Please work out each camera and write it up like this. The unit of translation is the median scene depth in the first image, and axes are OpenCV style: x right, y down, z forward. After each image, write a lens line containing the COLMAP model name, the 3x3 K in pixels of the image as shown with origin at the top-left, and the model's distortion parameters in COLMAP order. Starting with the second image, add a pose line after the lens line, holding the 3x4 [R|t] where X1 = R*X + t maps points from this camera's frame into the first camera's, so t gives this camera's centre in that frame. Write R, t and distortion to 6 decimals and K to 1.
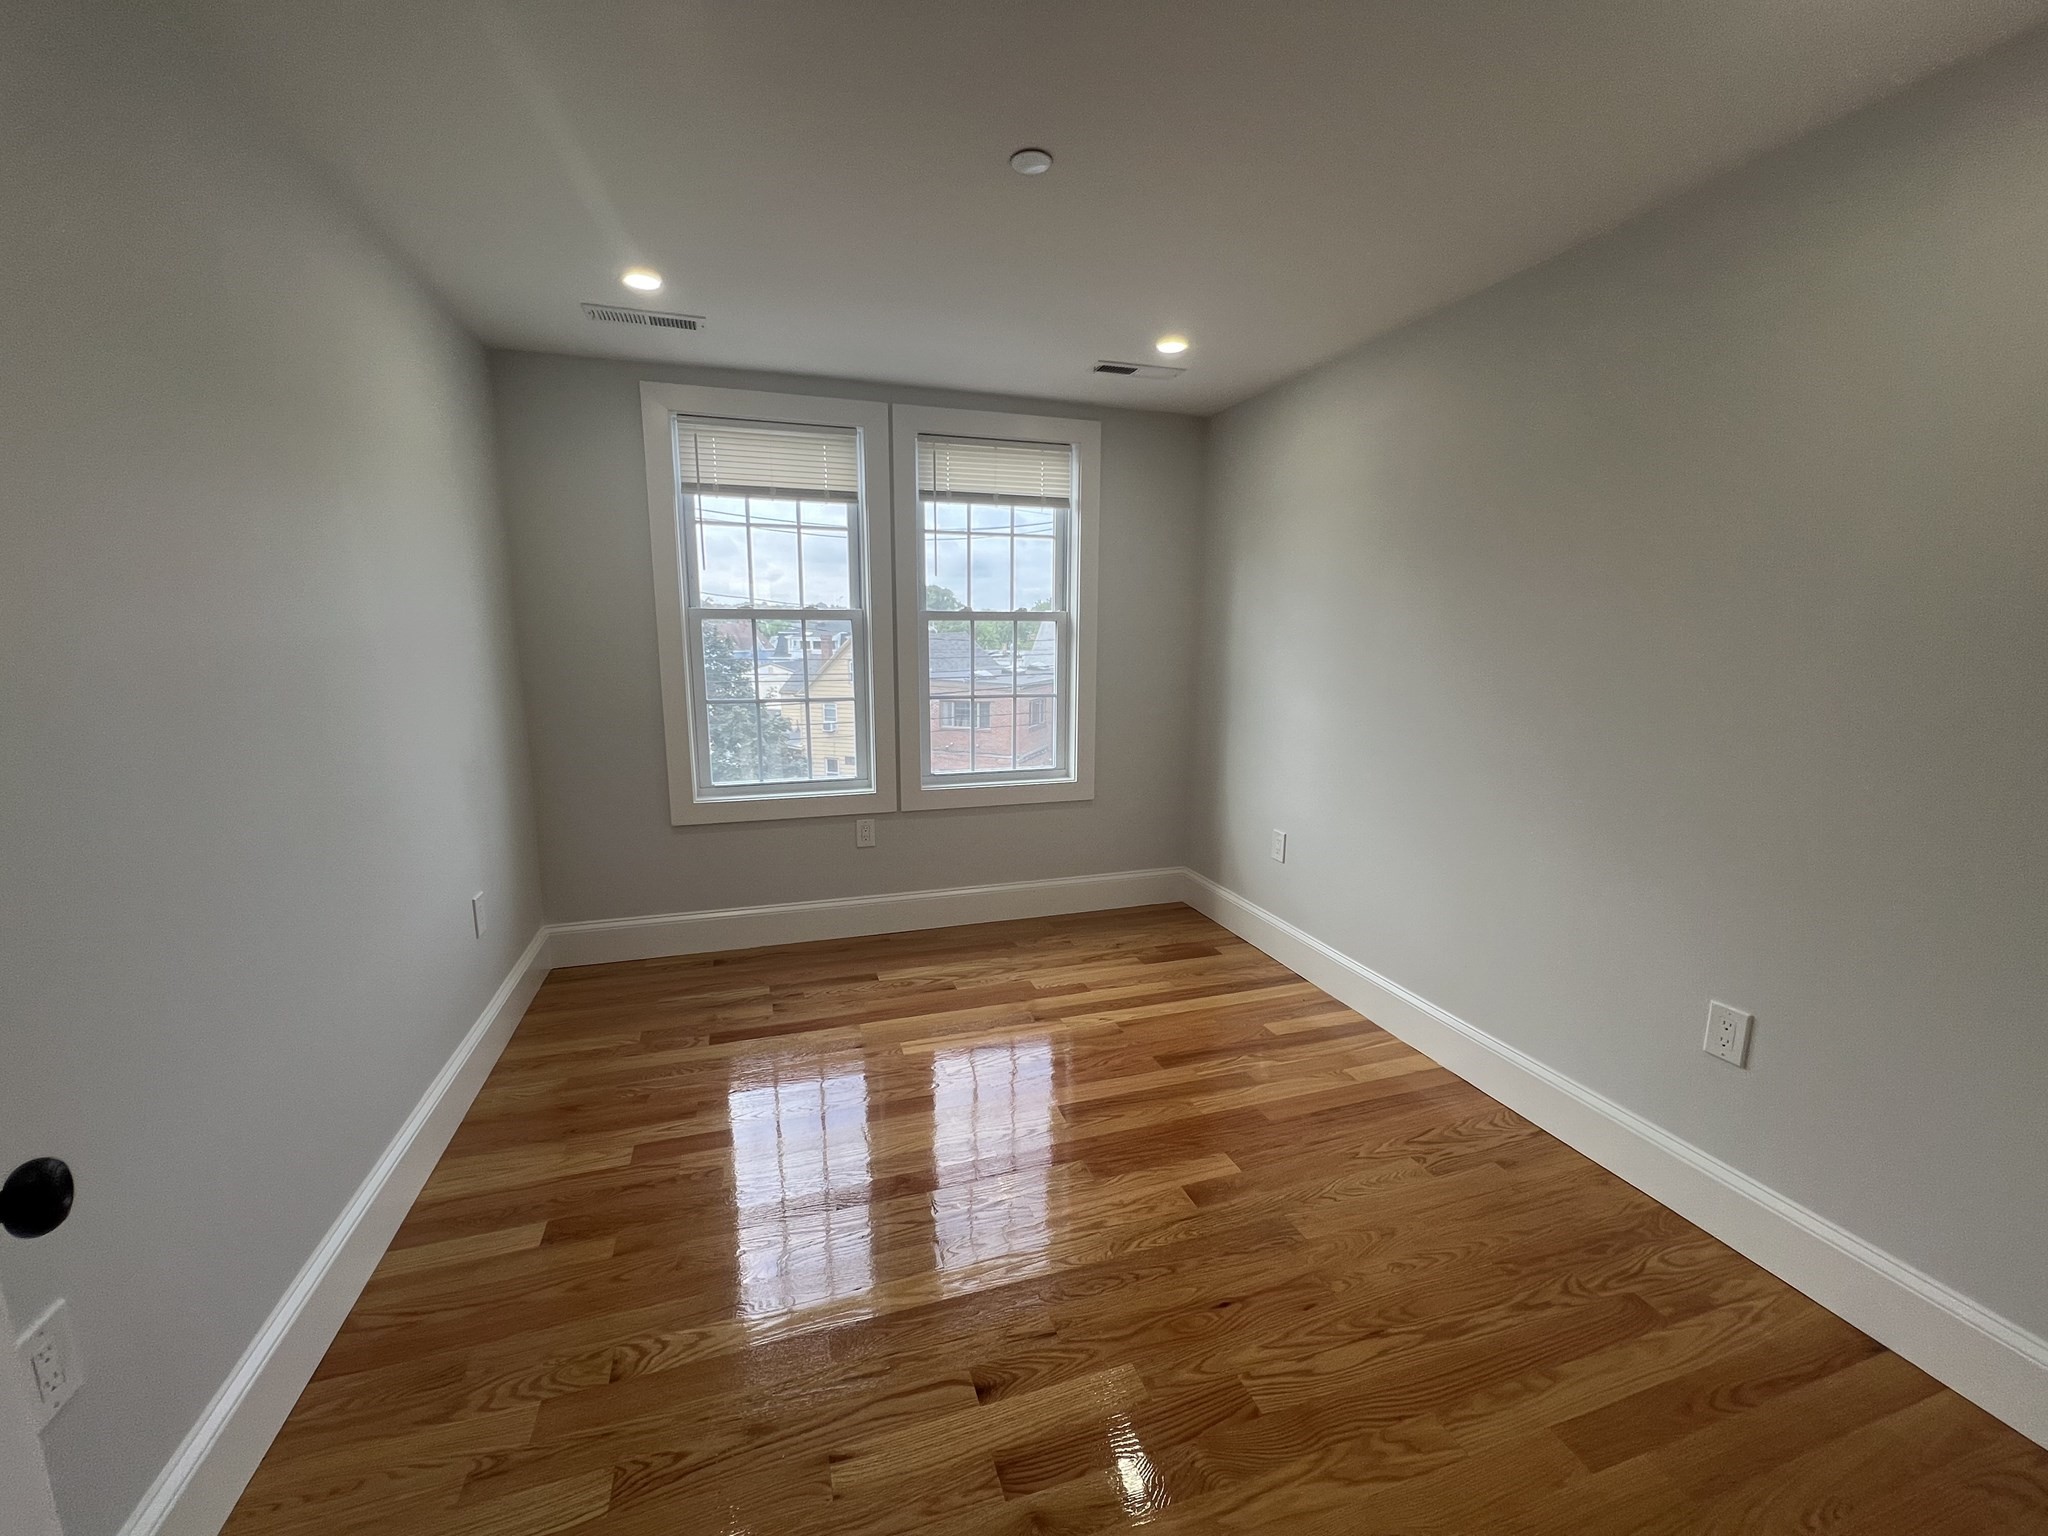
lens RADIAL K [[823.9, 0, 1024.3], [0, 823.9, 772.3], [0, 0, 1]] dist [-0.002328, 0.000442]
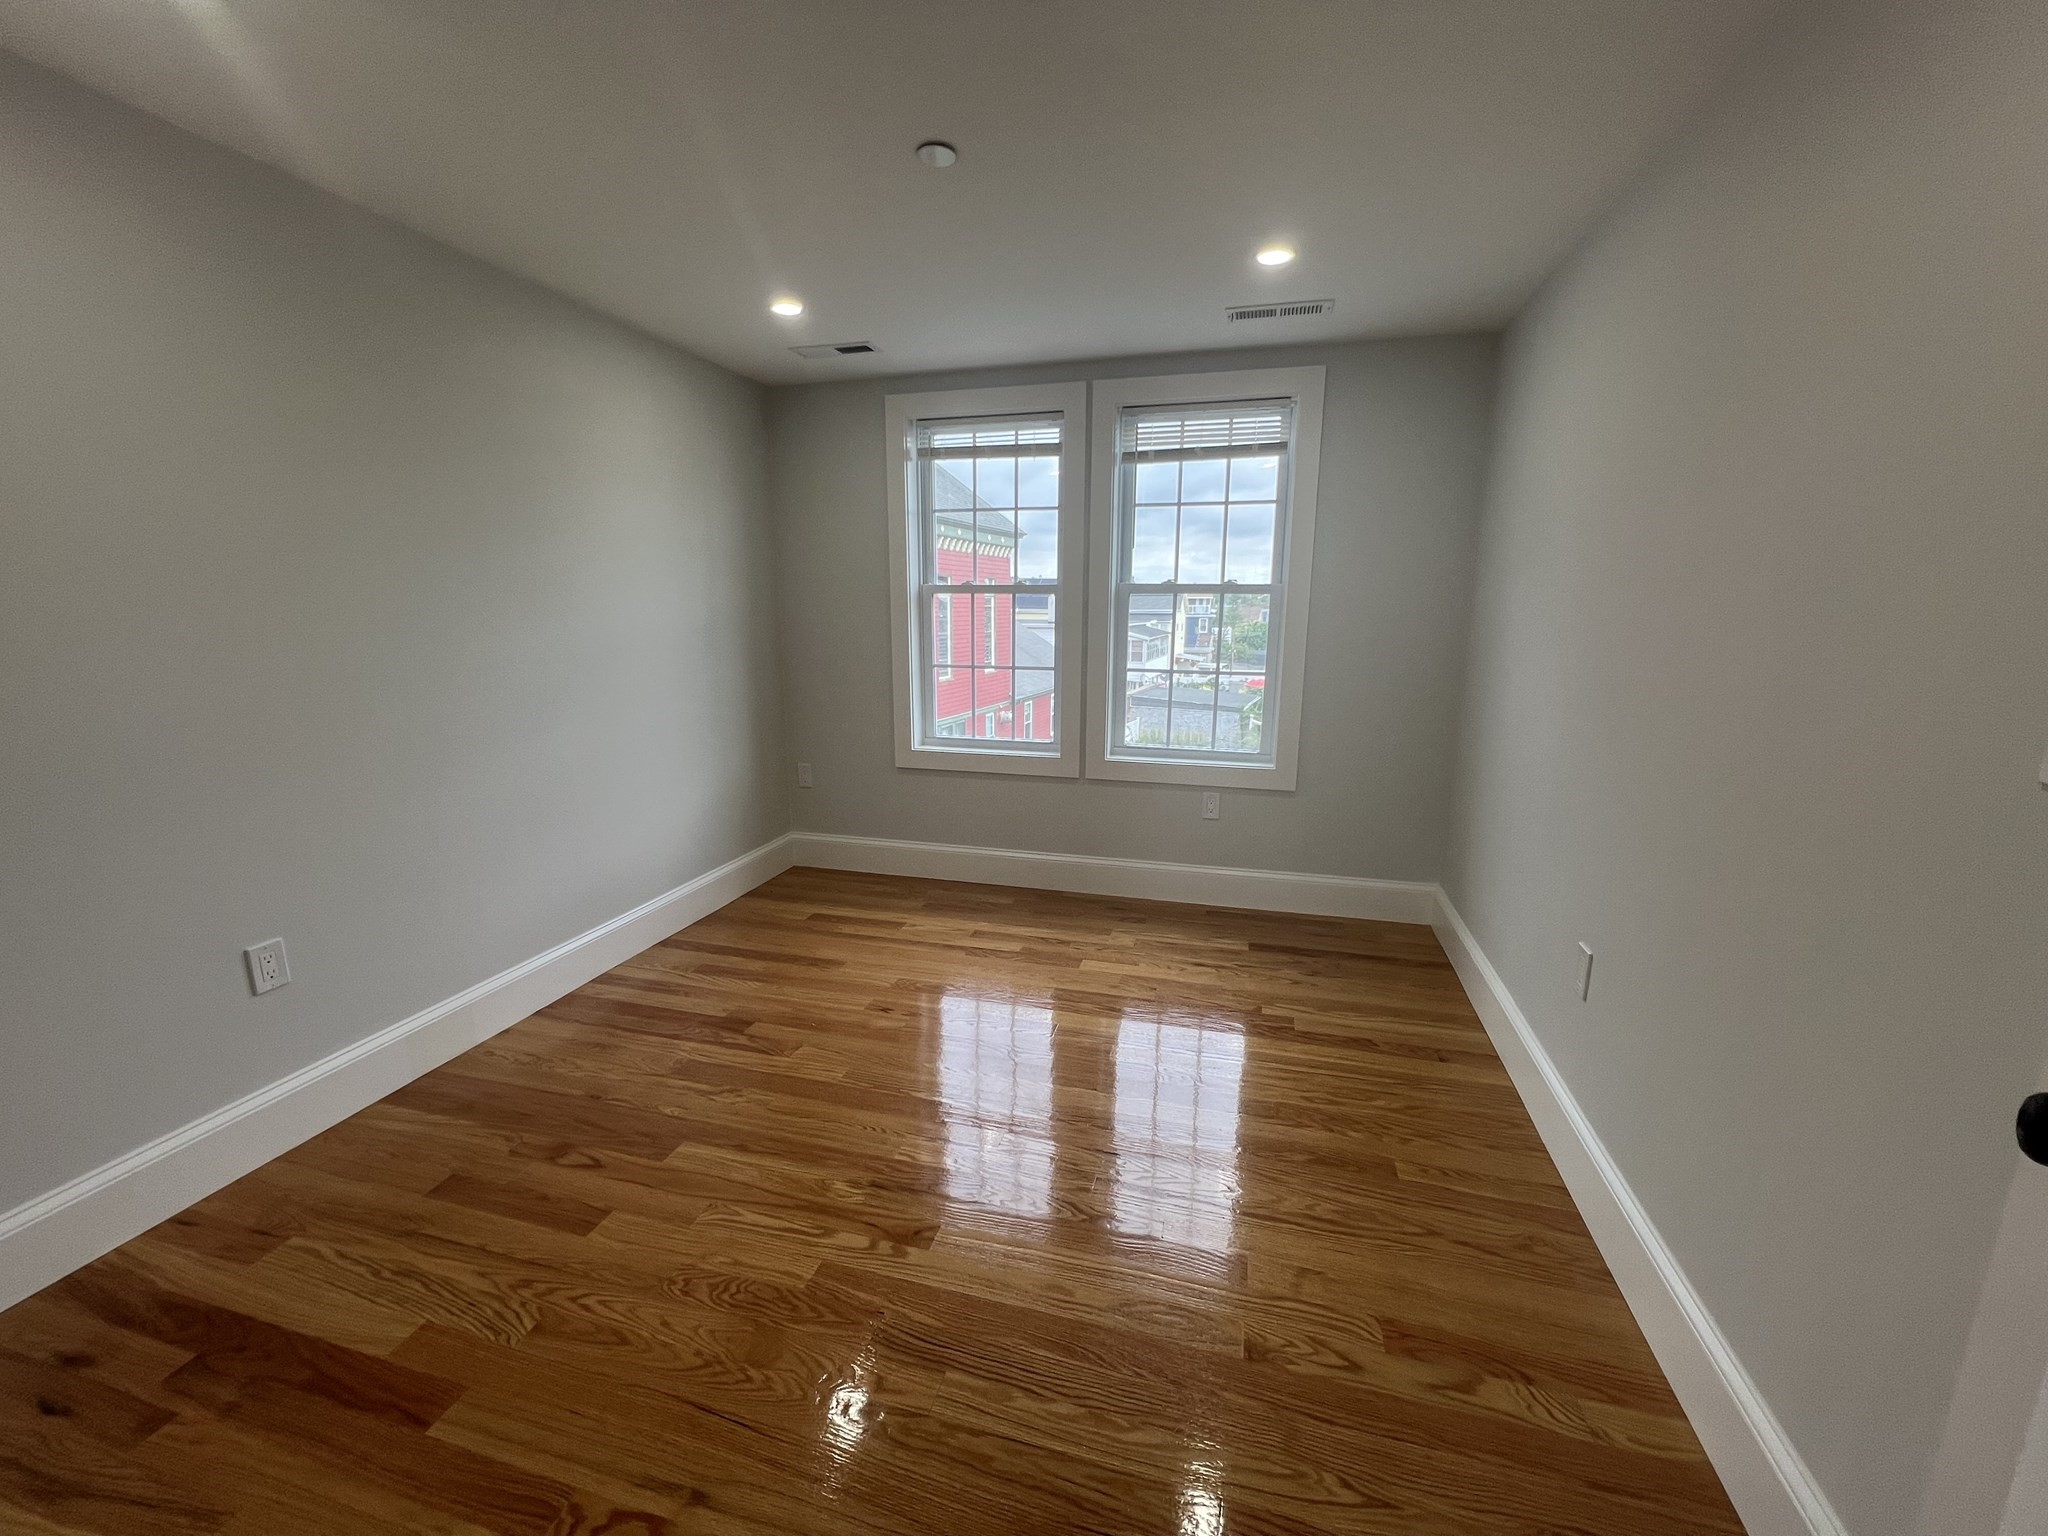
lens RADIAL K [[795.1, 0, 1024.0], [0, 795.1, 768.0], [0, 0, 1]] dist [0.024590, 0.000119]
pose [[0.838579, 0.107545, -0.534059, 0.326929], [-0.090553, 0.994200, 0.058019, -0.017166], [0.537201, -0.000293, 0.843454, 0.106606]]
